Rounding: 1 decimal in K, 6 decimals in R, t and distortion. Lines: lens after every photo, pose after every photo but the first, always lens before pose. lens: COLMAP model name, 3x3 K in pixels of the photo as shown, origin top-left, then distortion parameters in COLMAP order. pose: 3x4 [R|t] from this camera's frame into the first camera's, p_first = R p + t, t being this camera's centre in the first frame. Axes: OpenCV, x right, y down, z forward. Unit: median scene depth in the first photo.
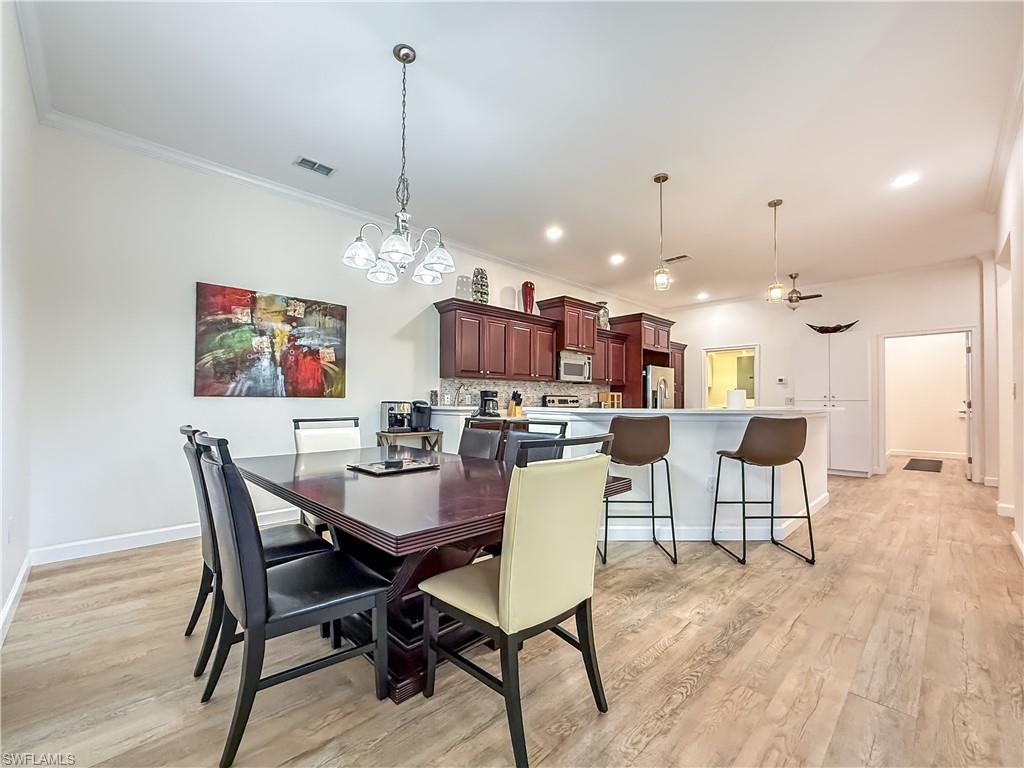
lens RADIAL K [[421.4, 0, 514.1], [0, 421.4, 398.5], [0, 0, 1]] dist [-0.009498, 0.000529]
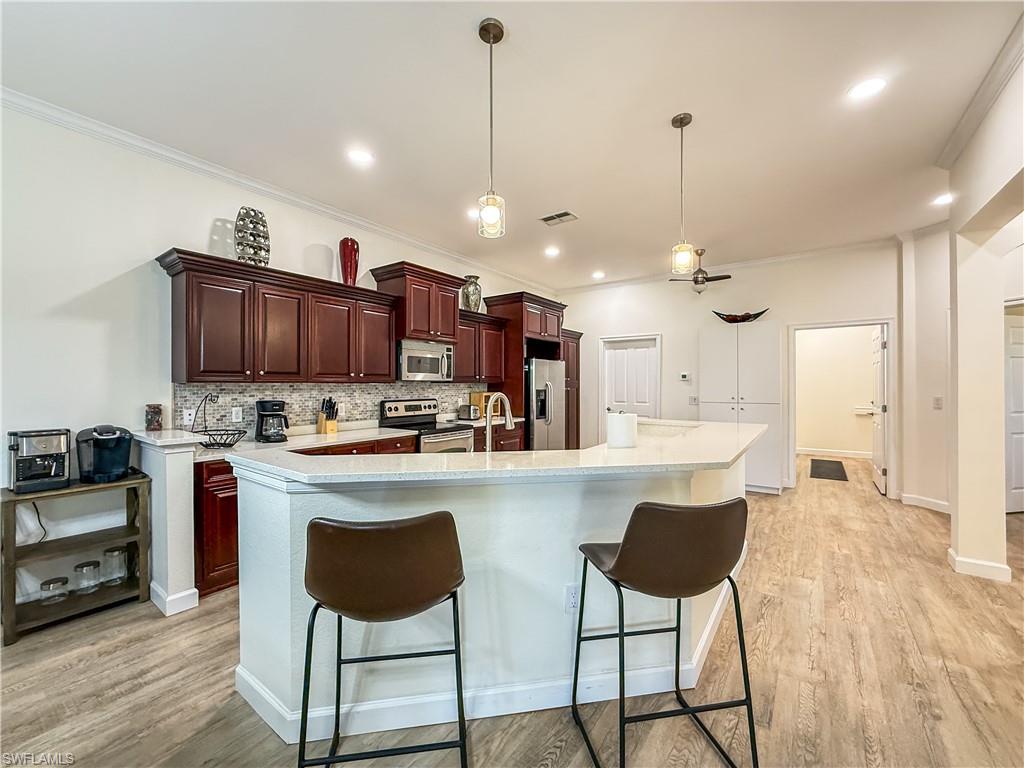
lens RADIAL K [[421.4, 0, 508.3], [0, 421.4, 382.0], [0, 0, 1]] dist [-0.009498, 0.000529]
pose [[0.984751, -0.001829, 0.173961, 0.170144], [0.001911, 0.999998, -0.000301, -0.041917], [-0.173960, 0.000629, 0.984752, 0.279861]]
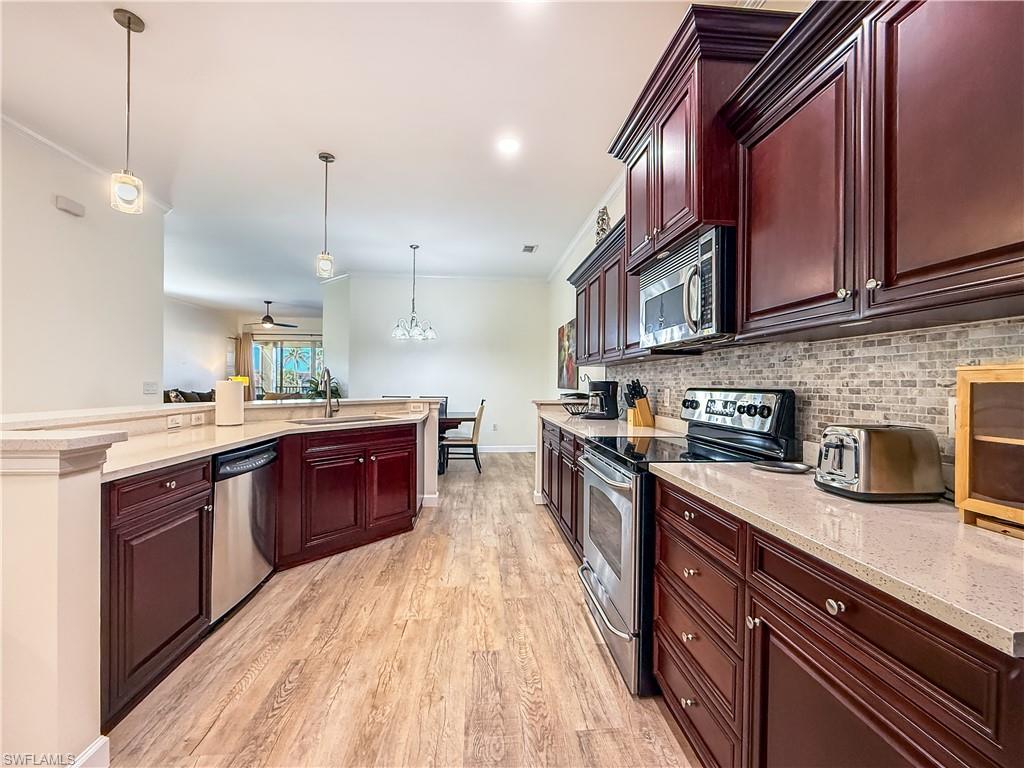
lens RADIAL K [[421.4, 0, 510.4], [0, 421.4, 389.7], [0, 0, 1]] dist [-0.009498, 0.000529]
pose [[-0.630760, 0.002155, -0.775975, 0.511932], [-0.008067, 0.999924, 0.009334, -0.008895], [0.775936, 0.012148, -0.630694, 1.198827]]
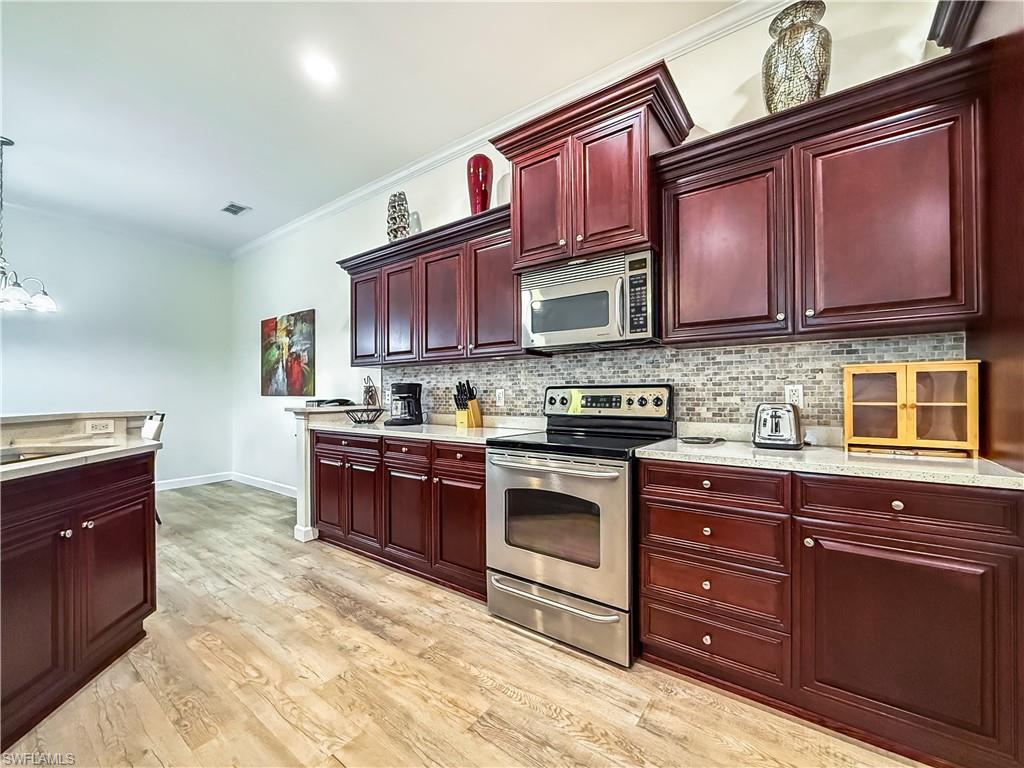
lens RADIAL K [[421.4, 0, 510.7], [0, 421.4, 398.0], [0, 0, 1]] dist [-0.009498, 0.000529]
pose [[0.168750, 0.002955, -0.985654, 0.524928], [0.008950, 0.999950, 0.004531, 0.001675], [0.985618, -0.009586, 0.168716, 0.956227]]
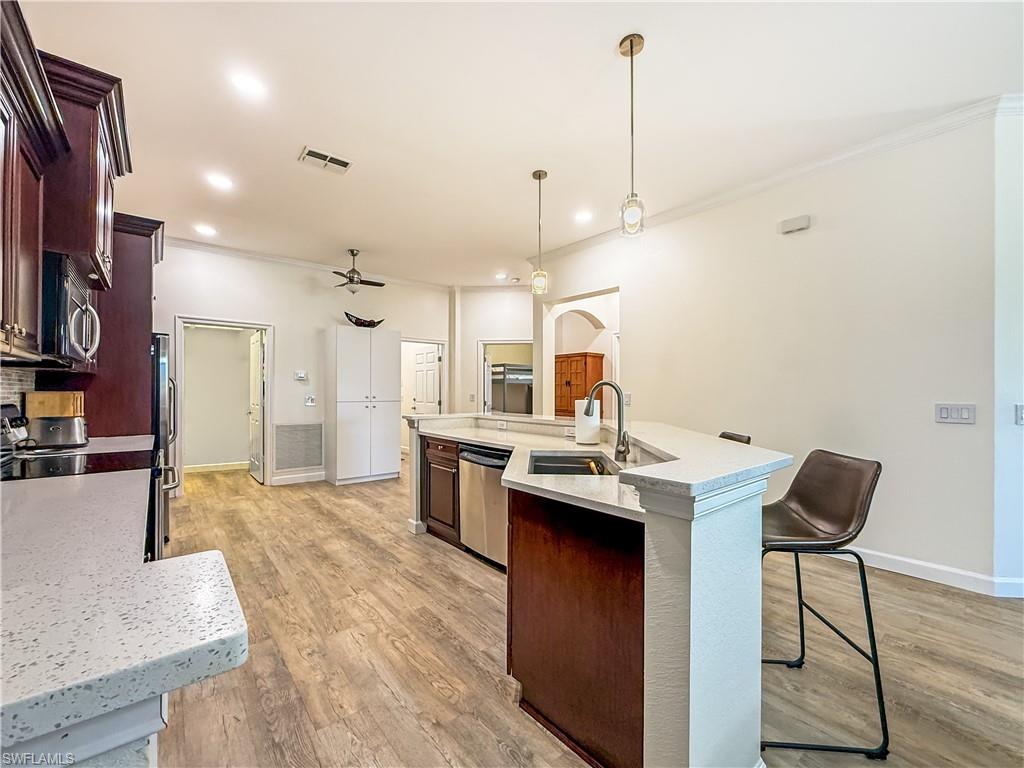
lens RADIAL K [[421.4, 0, 506.0], [0, 421.4, 391.7], [0, 0, 1]] dist [-0.009498, 0.000529]
pose [[0.077552, -0.000100, 0.996988, -0.157961], [-0.008975, 0.999959, 0.000799, -0.021335], [-0.996948, -0.009010, 0.077548, 0.703169]]
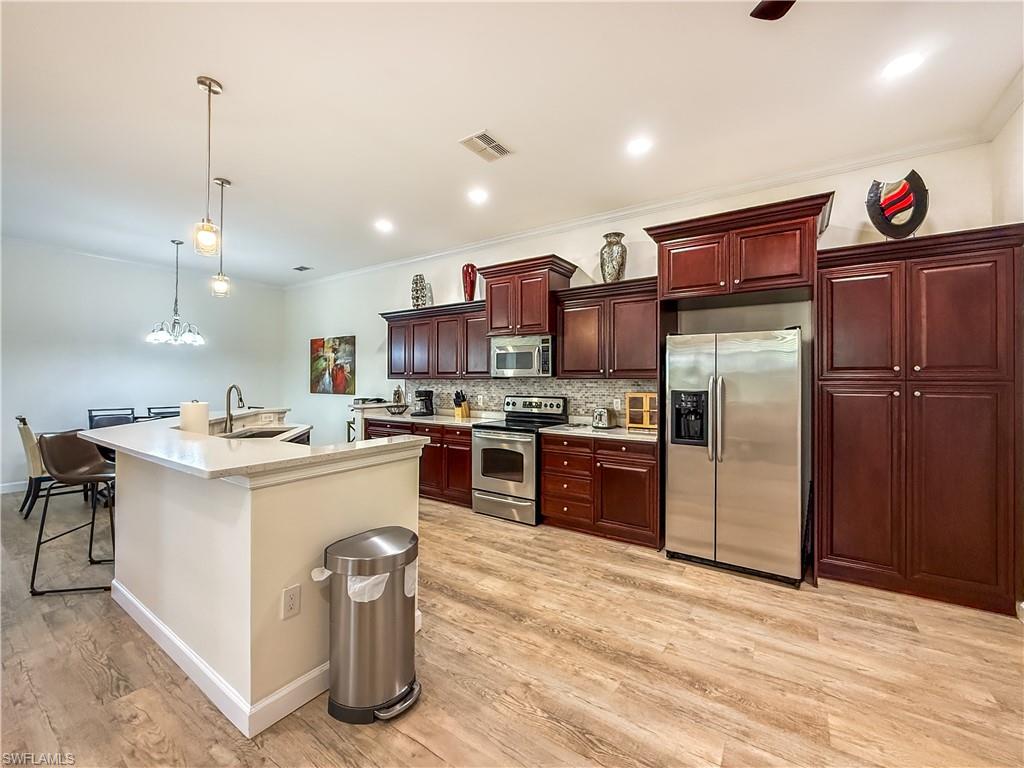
lens RADIAL K [[421.4, 0, 512.5], [0, 421.4, 385.3], [0, 0, 1]] dist [-0.009498, 0.000529]
pose [[0.209352, 0.008204, -0.977806, 0.902000], [0.002062, 0.999959, 0.008832, -0.036238], [0.977838, -0.003865, 0.209326, 0.910503]]
